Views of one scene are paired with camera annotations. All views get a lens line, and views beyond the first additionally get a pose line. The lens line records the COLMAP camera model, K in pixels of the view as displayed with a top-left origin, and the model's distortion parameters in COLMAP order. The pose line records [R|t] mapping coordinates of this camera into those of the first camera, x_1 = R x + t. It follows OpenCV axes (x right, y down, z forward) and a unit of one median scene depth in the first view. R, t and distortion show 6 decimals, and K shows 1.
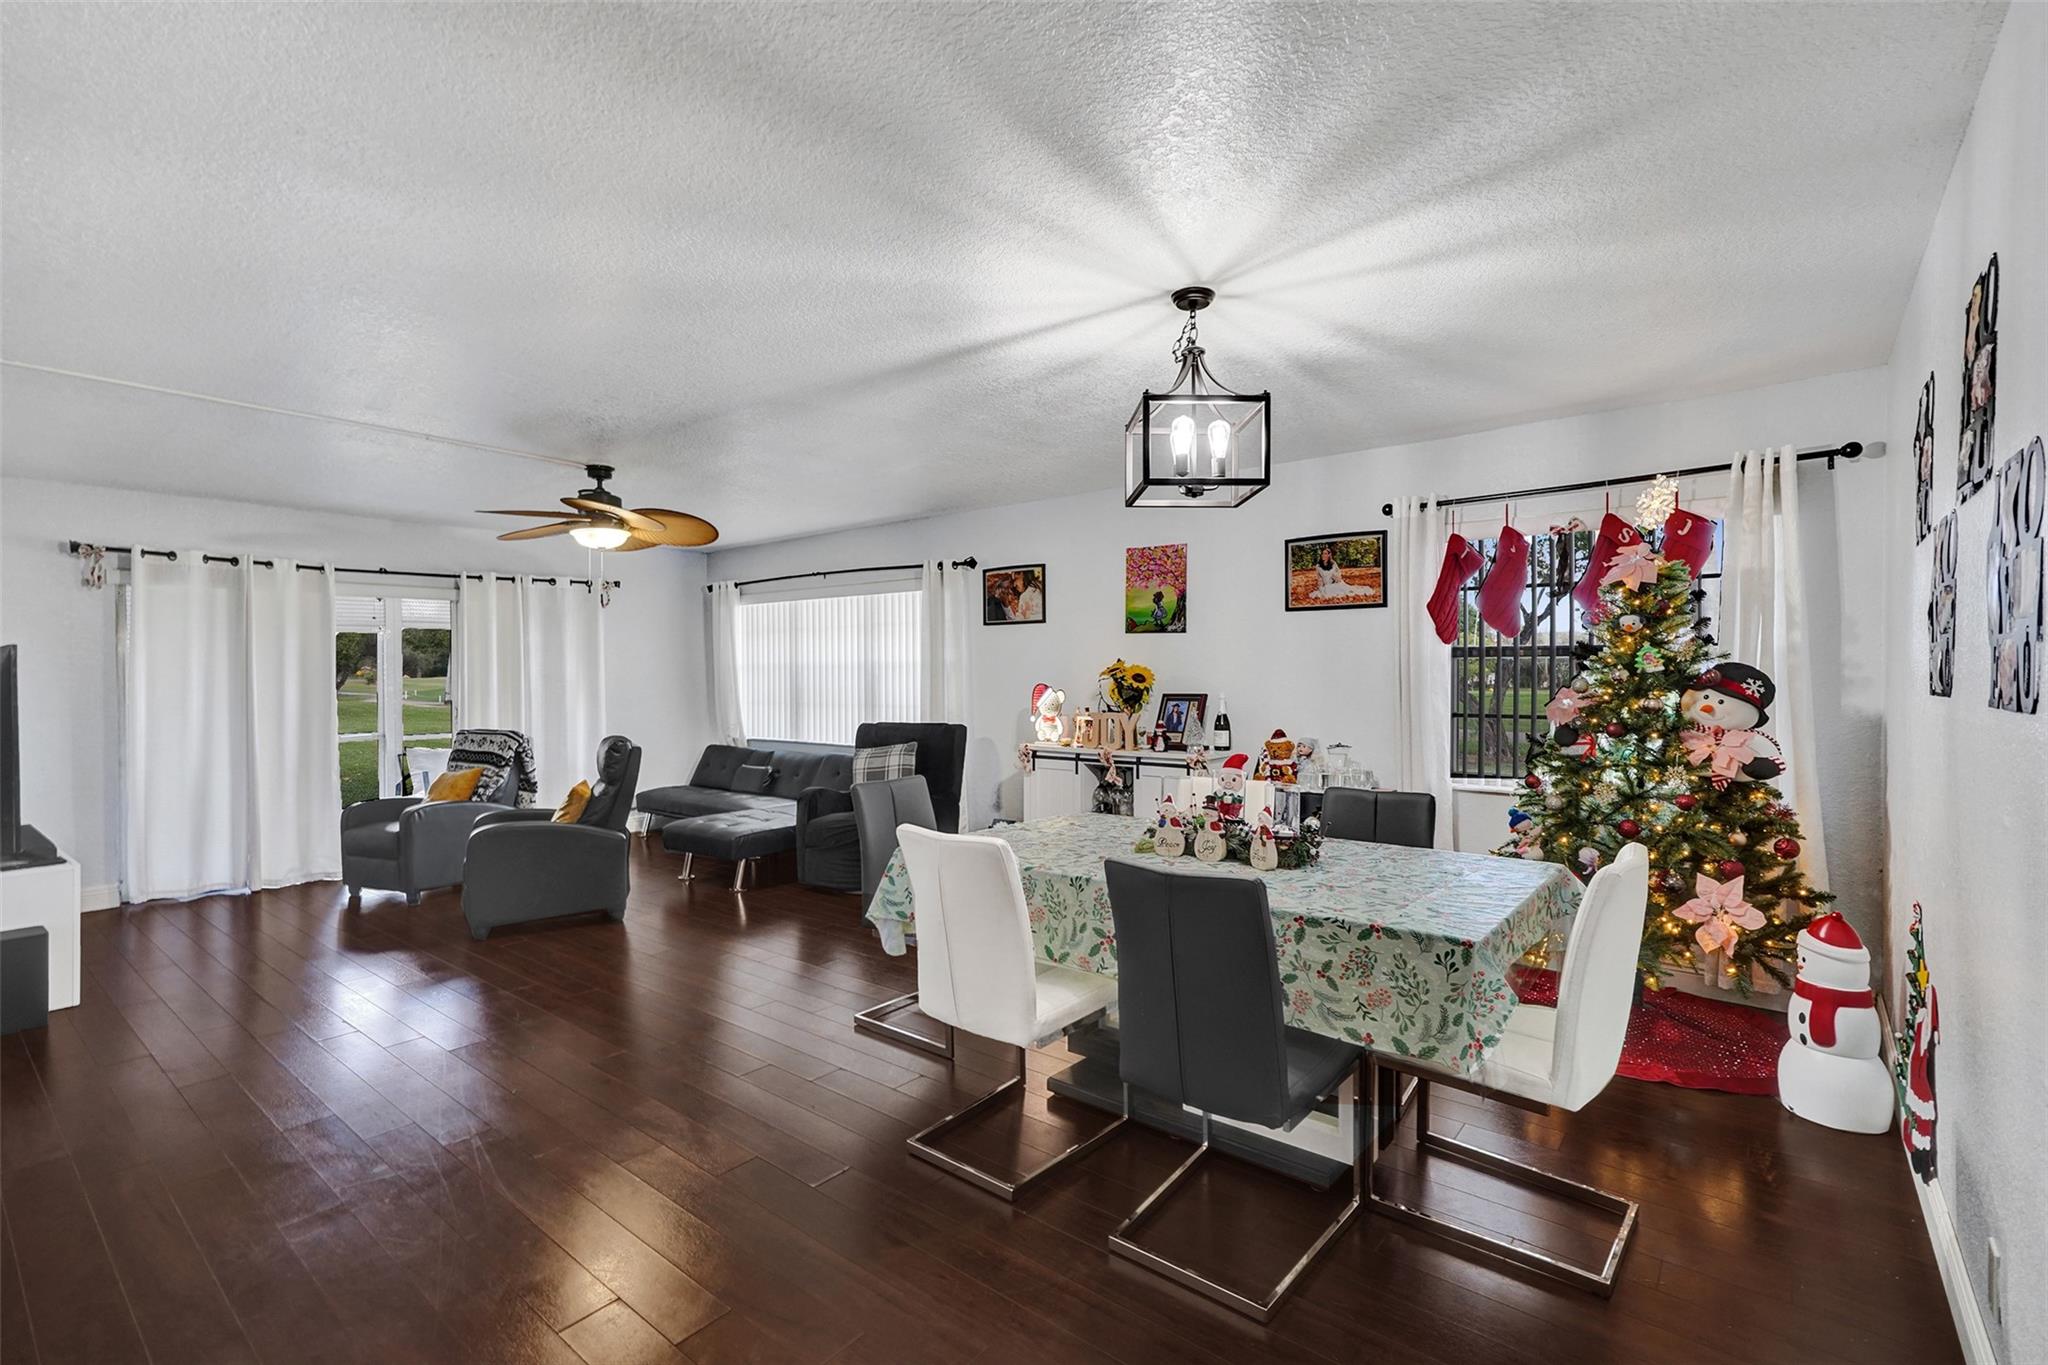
lens RADIAL K [[917.4, 0, 1002.5], [0, 917.4, 678.3], [0, 0, 1]] dist [-0.011835, 0.007047]
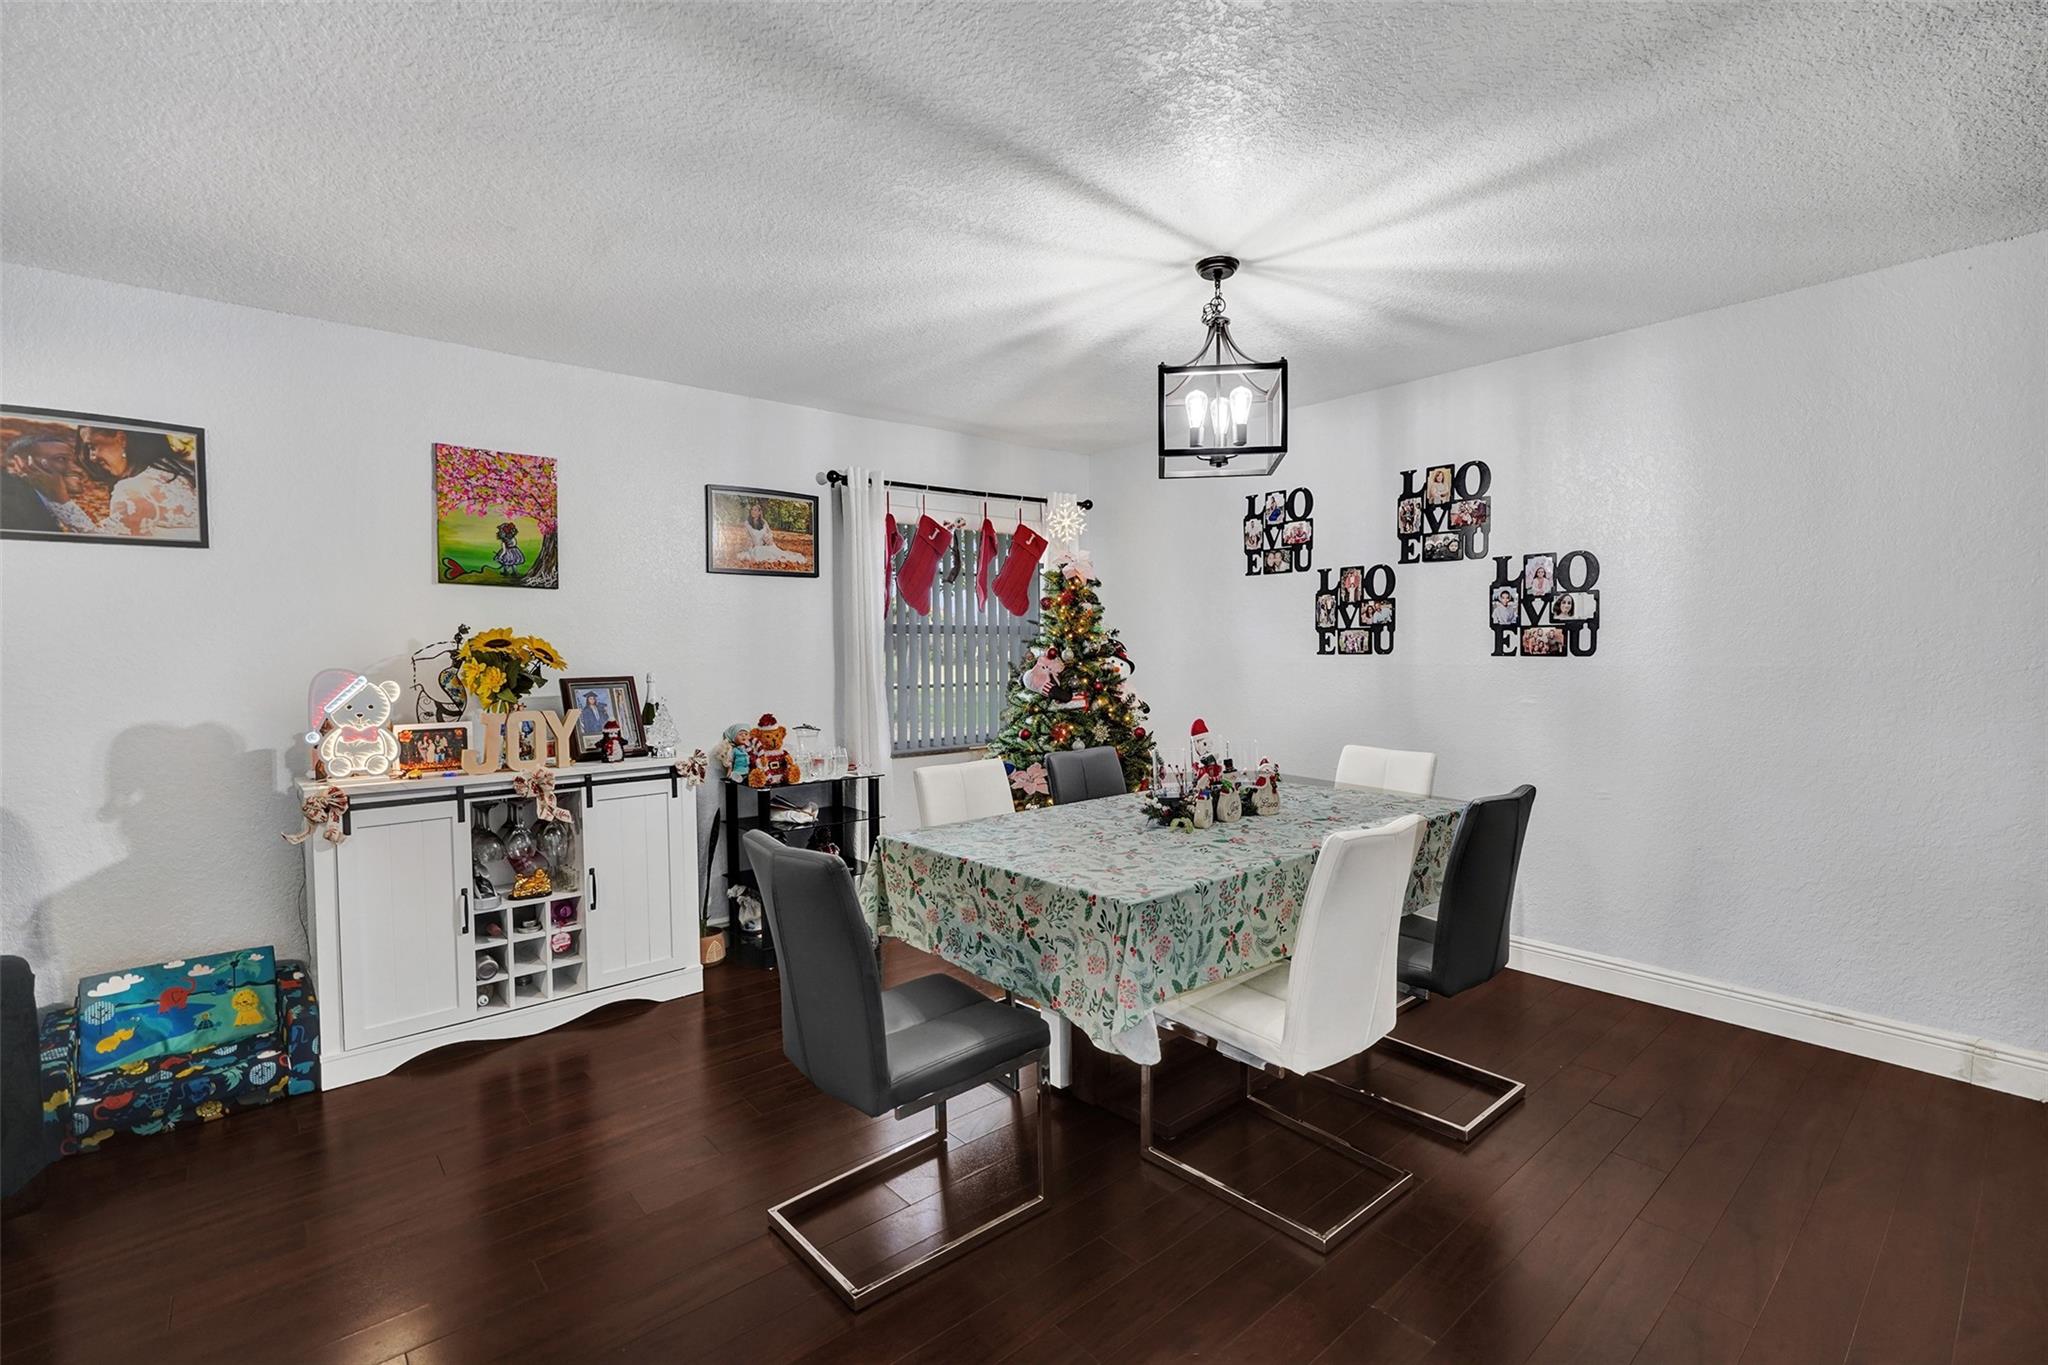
lens RADIAL K [[917.4, 0, 1030.6], [0, 917.4, 679.0], [0, 0, 1]] dist [-0.011835, 0.007047]
pose [[0.169028, -0.031471, 0.985109, -0.387219], [0.010823, 0.999489, 0.030073, 0.000458], [-0.985552, 0.005578, 0.169283, 0.499436]]
